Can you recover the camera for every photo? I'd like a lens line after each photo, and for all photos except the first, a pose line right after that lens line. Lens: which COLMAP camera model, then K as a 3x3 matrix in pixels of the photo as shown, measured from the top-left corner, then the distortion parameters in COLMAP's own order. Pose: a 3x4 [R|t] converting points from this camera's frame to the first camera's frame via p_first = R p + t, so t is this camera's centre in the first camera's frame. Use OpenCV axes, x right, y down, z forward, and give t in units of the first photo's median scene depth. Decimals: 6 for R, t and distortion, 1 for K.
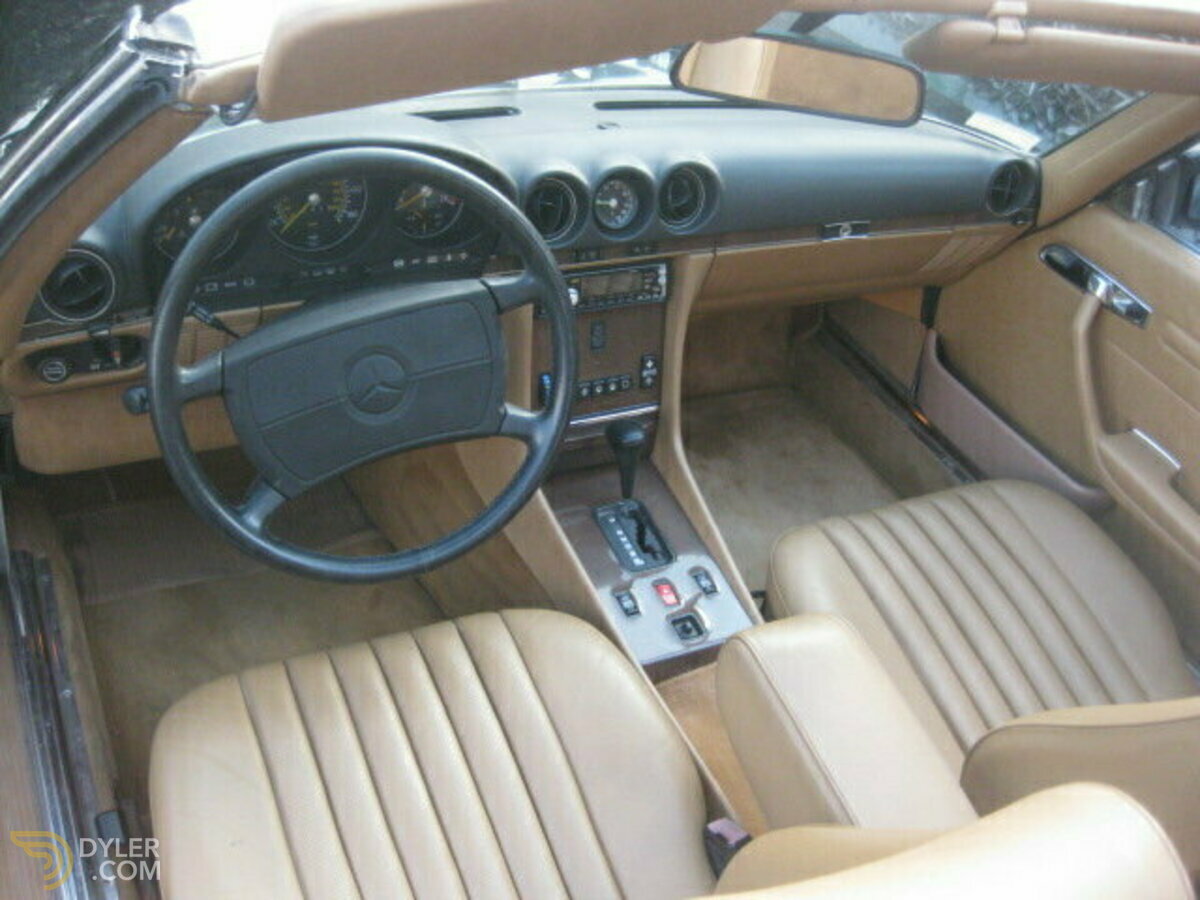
lens RADIAL K [[1240.5, 0, 600.0], [0, 1240.5, 450.0], [0, 0, 1]] dist [-0.180997, 0.157316]
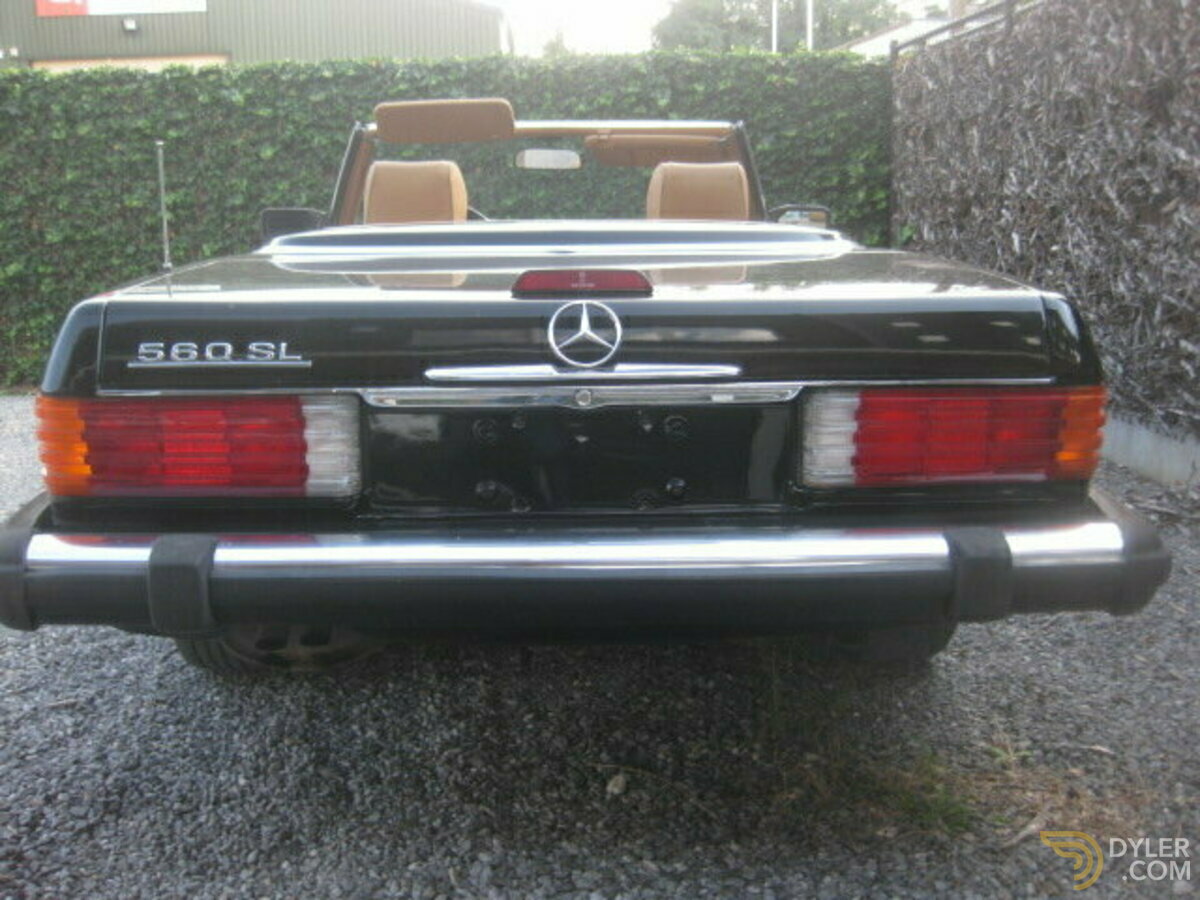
lens RADIAL K [[1235.6, 0, 593.8], [0, 1235.6, 451.3], [0, 0, 1]] dist [-0.171929, 0.126283]
pose [[0.911982, -0.074702, -0.403371, 1.182495], [-0.133701, 0.875467, -0.464416, 1.476375], [0.387831, 0.477470, 0.788423, -0.963003]]
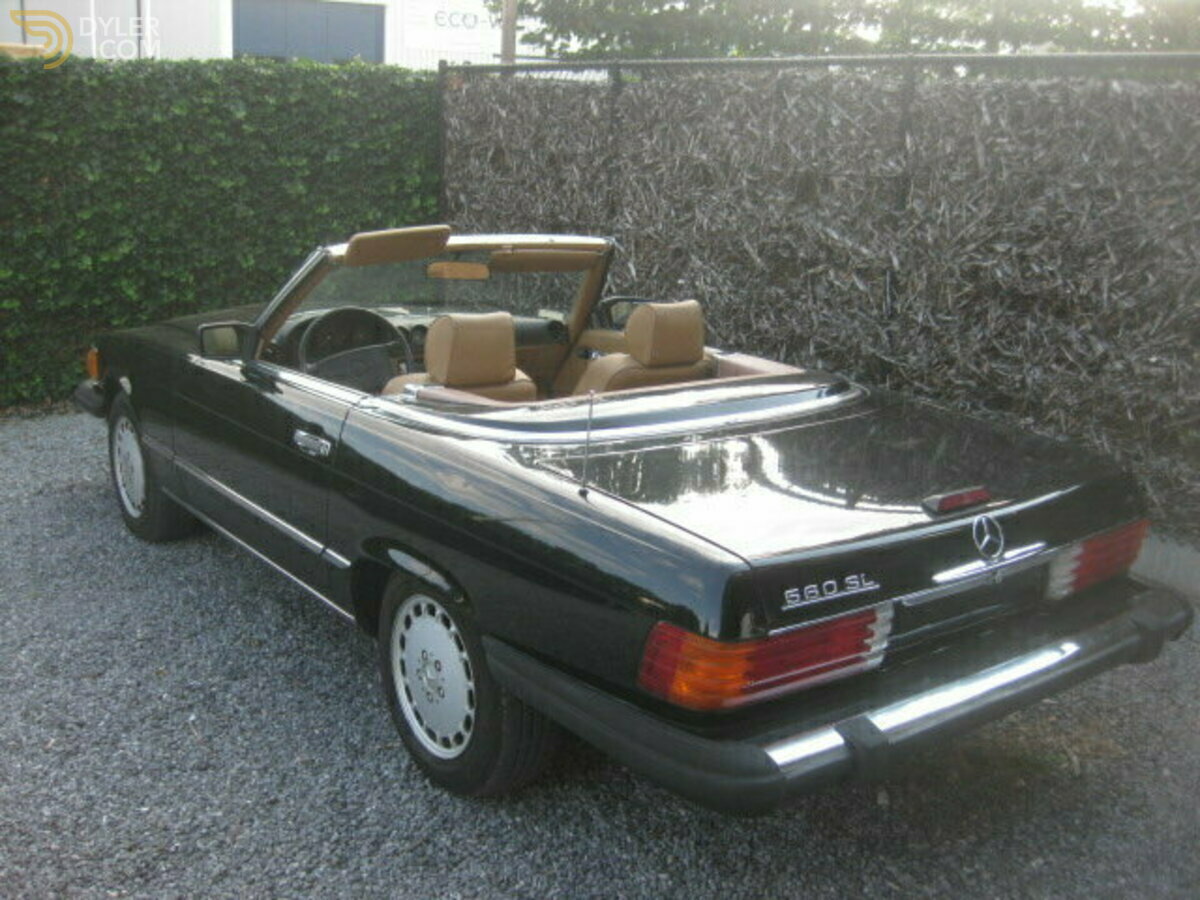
lens RADIAL K [[1240.5, 0, 600.0], [0, 1240.5, 450.0], [0, 0, 1]] dist [-0.180997, 0.157316]
pose [[0.973705, -0.157364, 0.164729, -0.097389], [0.209411, 0.902971, -0.375220, 1.300074], [-0.089700, 0.399850, 0.912181, -1.761203]]
